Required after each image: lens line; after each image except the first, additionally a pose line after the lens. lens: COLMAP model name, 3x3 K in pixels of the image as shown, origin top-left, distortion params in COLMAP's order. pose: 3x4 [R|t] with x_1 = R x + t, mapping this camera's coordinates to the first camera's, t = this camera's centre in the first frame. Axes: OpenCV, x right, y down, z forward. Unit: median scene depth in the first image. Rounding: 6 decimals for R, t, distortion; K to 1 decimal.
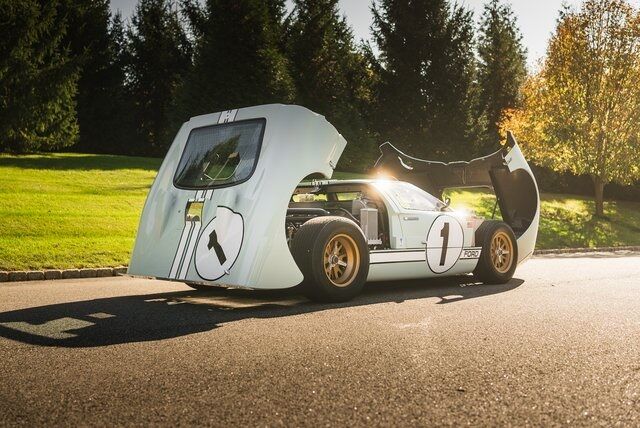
lens RADIAL K [[729.4, 0, 320.0], [0, 729.4, 214.0], [0, 0, 1]] dist [-0.019366, -0.009724]
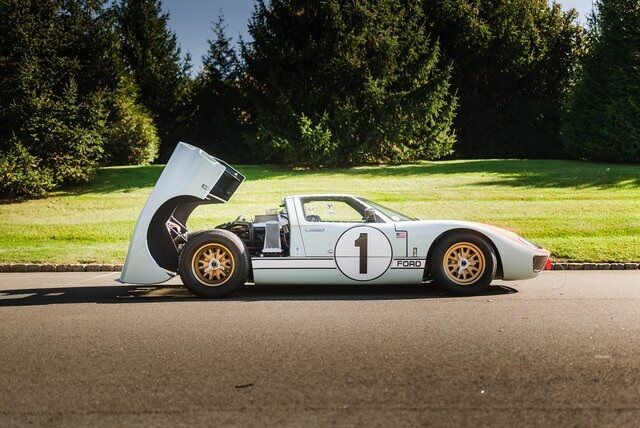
lens RADIAL K [[729.4, 0, 320.0], [0, 729.4, 214.0], [0, 0, 1]] dist [-0.019366, -0.009724]
pose [[0.850176, -0.005413, -0.526470, 0.691817], [0.003004, 0.999981, -0.005430, -0.011522], [0.526489, 0.003035, 0.850176, 0.055864]]
